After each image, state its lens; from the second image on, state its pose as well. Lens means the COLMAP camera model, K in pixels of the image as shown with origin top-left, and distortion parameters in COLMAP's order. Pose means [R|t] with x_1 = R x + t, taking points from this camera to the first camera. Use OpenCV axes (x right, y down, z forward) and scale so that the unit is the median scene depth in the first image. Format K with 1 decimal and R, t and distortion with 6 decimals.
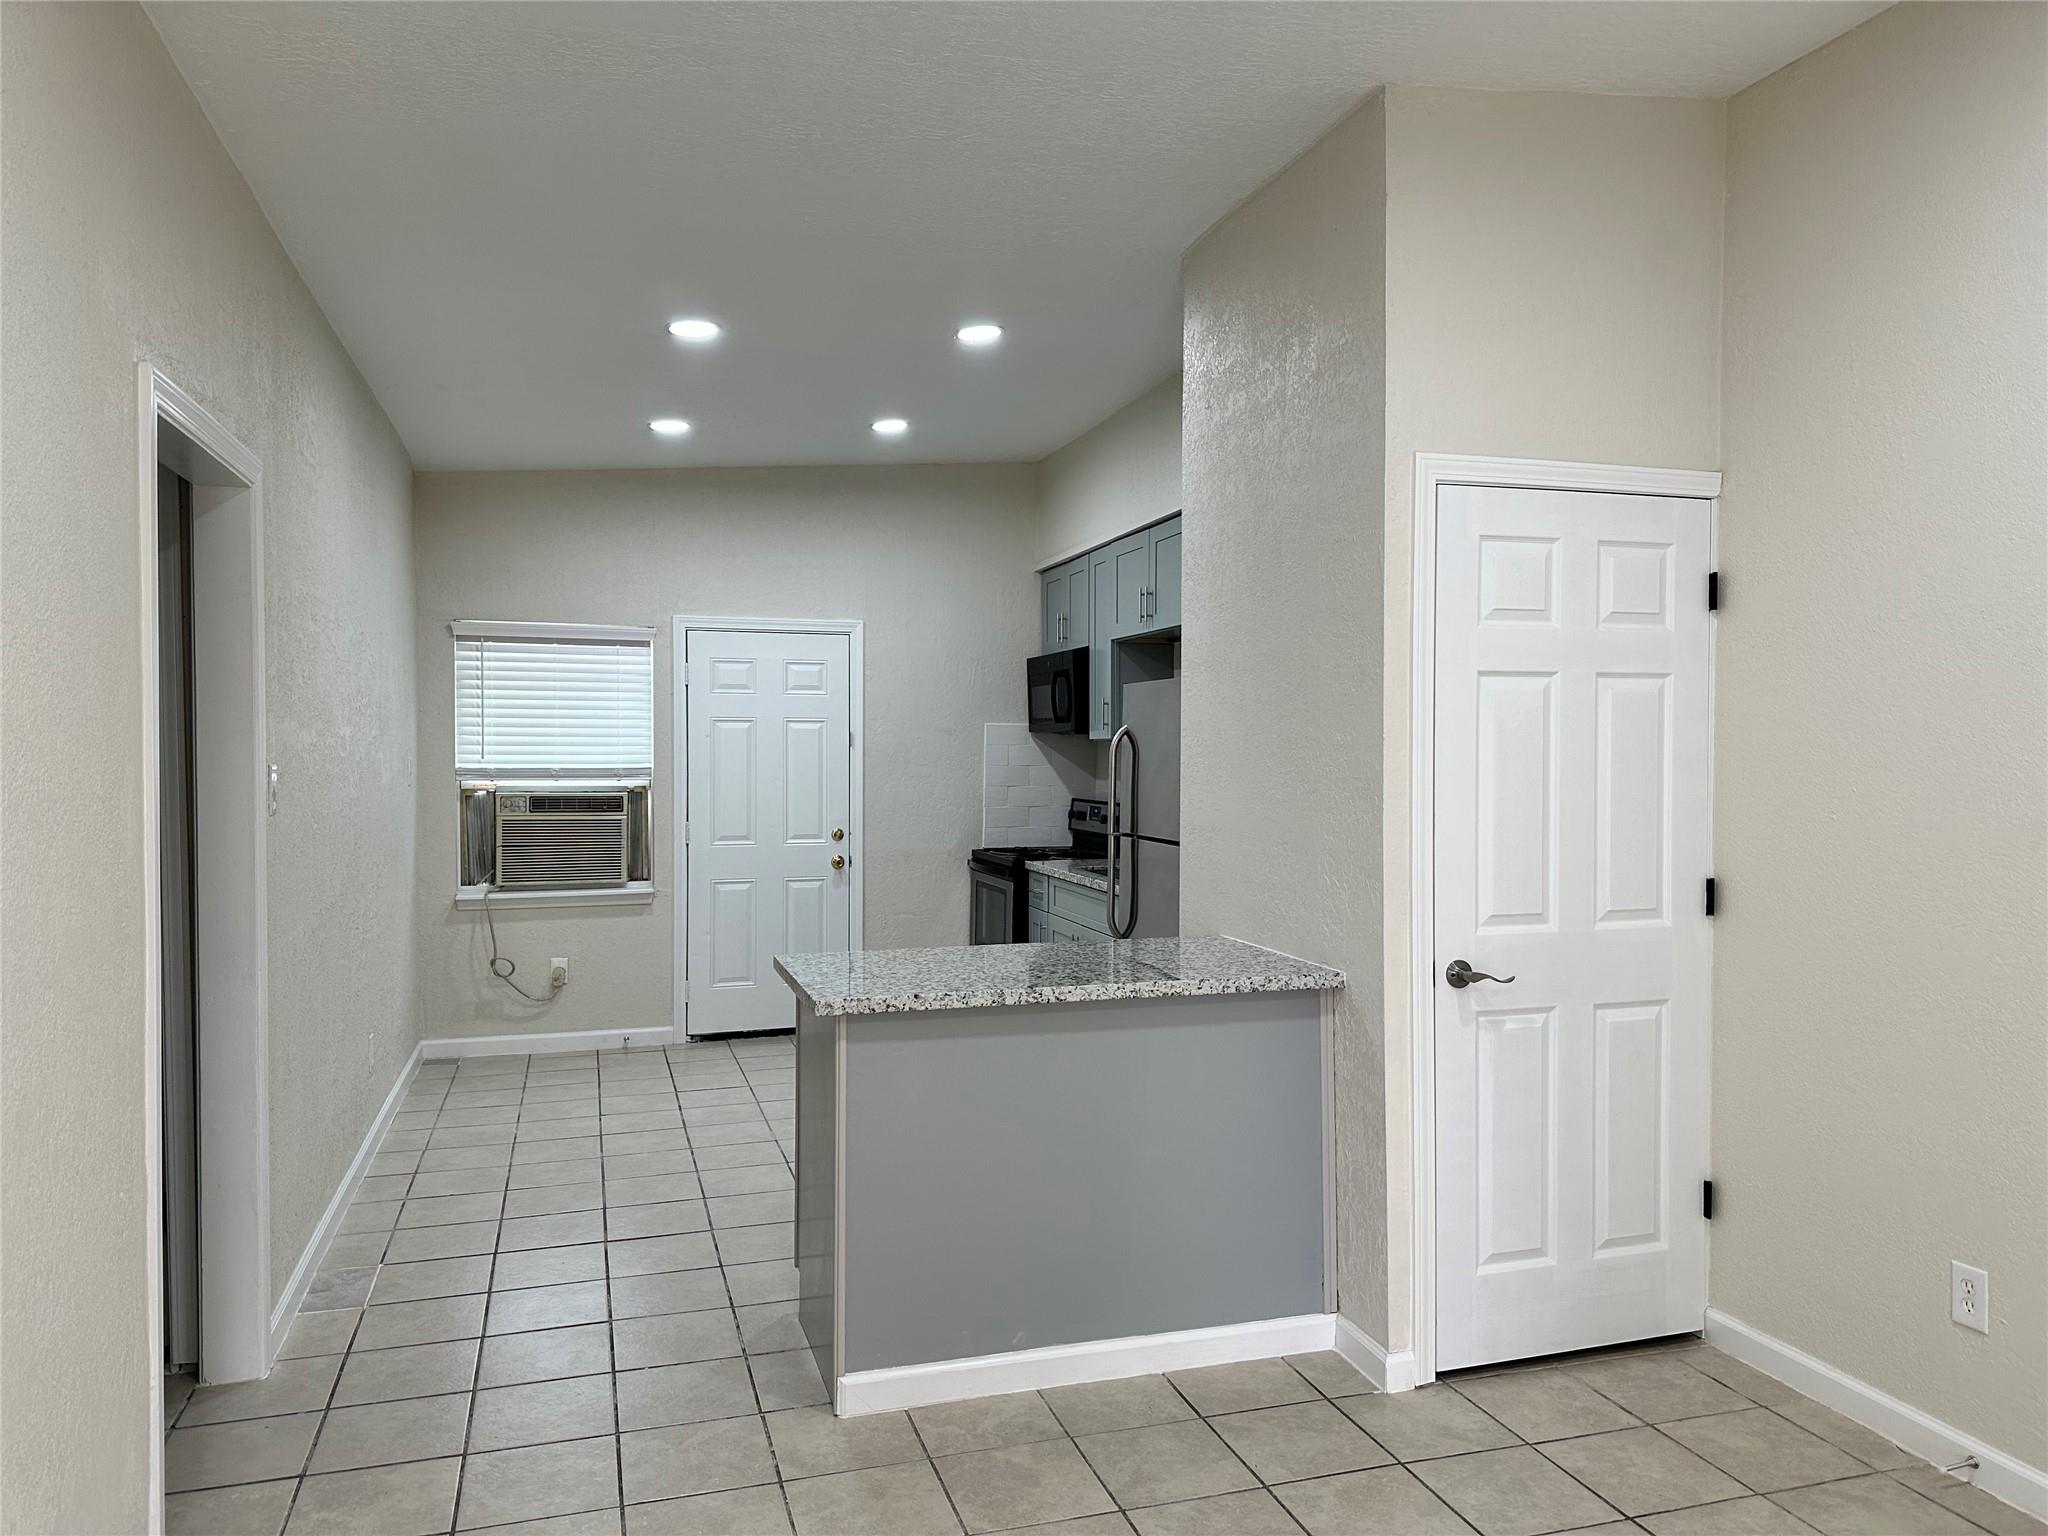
lens RADIAL K [[1421.6, 0, 1042.8], [0, 1421.6, 782.2], [0, 0, 1]] dist [0.087010, -0.005721]
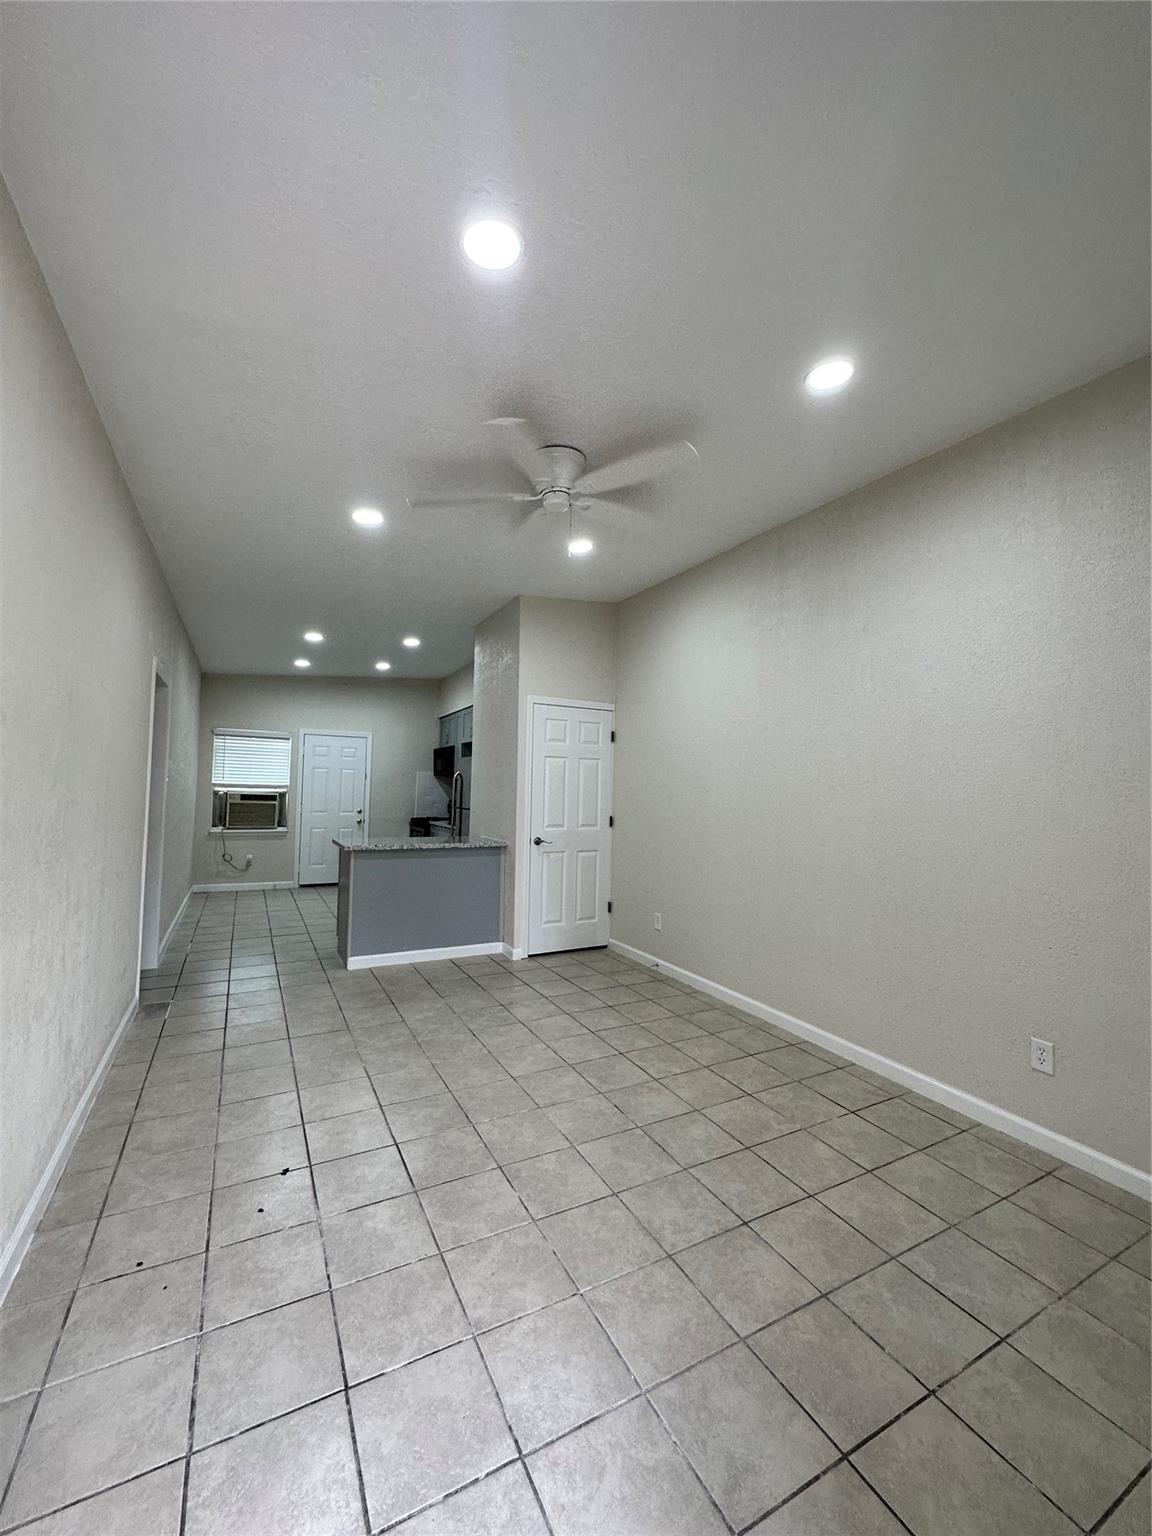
lens RADIAL K [[609.3, 0, 574.7], [0, 609.3, 775.7], [0, 0, 1]] dist [0.007793, -0.000445]
pose [[0.983087, 0.026366, 0.181231, 0.064530], [-0.017358, 0.998542, -0.051111, 0.029553], [-0.182314, 0.047101, 0.982111, -0.307197]]
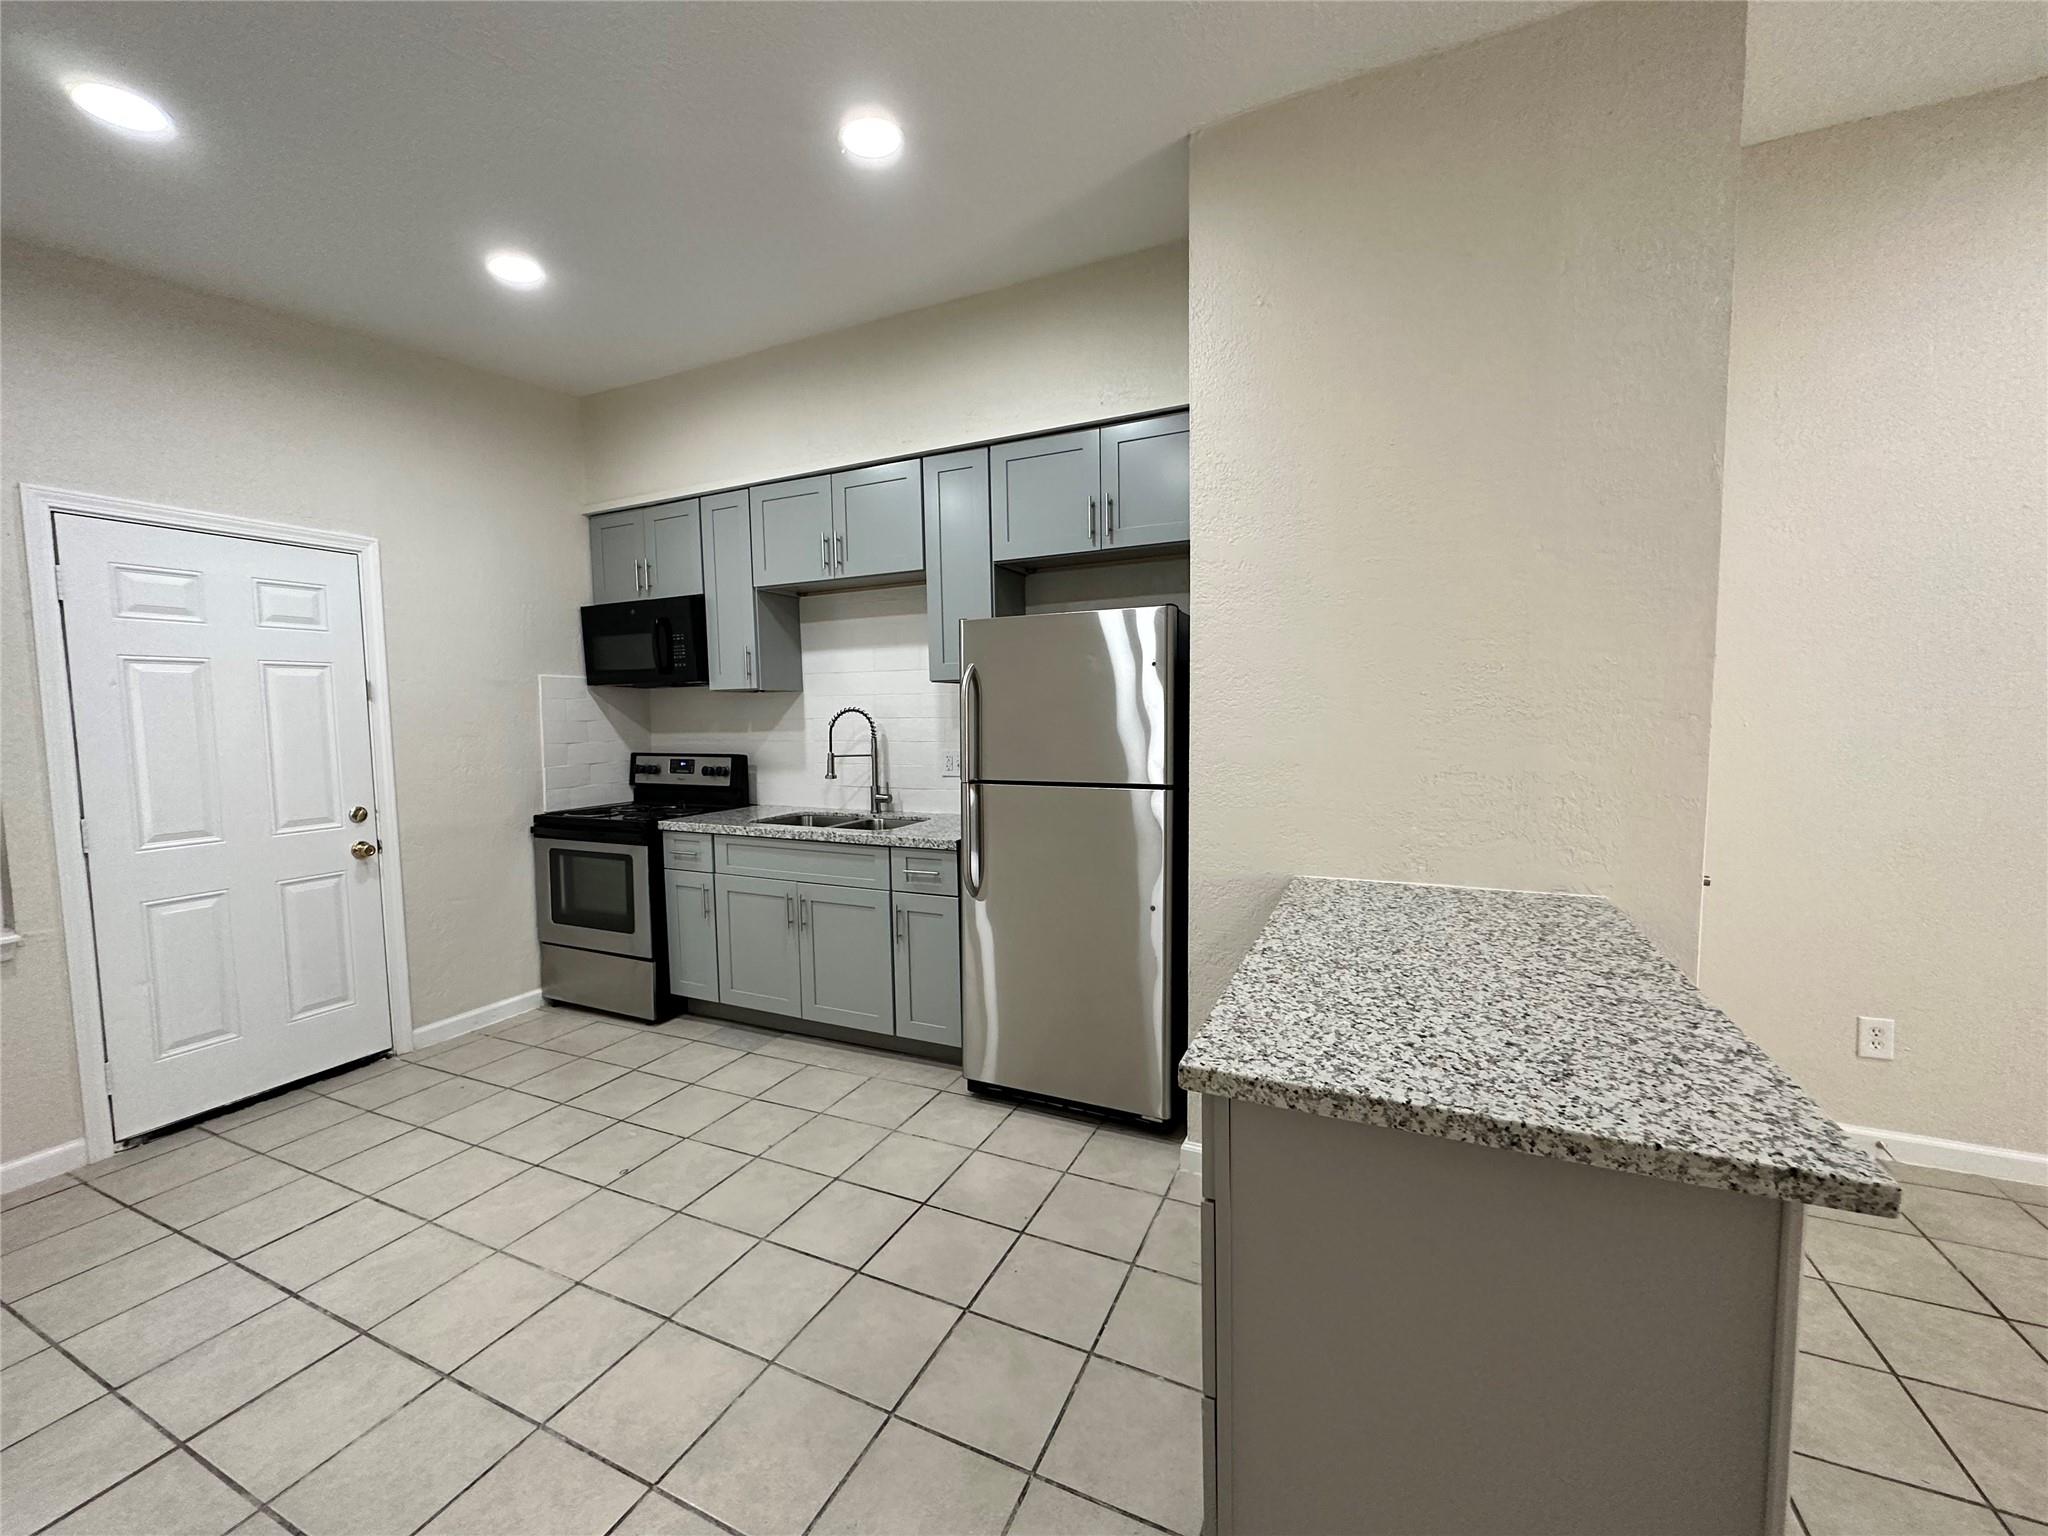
lens RADIAL K [[812.4, 0, 1007.2], [0, 812.4, 781.4], [0, 0, 1]] dist [0.007793, -0.000445]
pose [[0.691893, -0.079436, 0.717617, -0.299447], [0.039805, 0.996614, 0.071942, 0.000877], [-0.720902, -0.021212, 0.692713, 0.602047]]
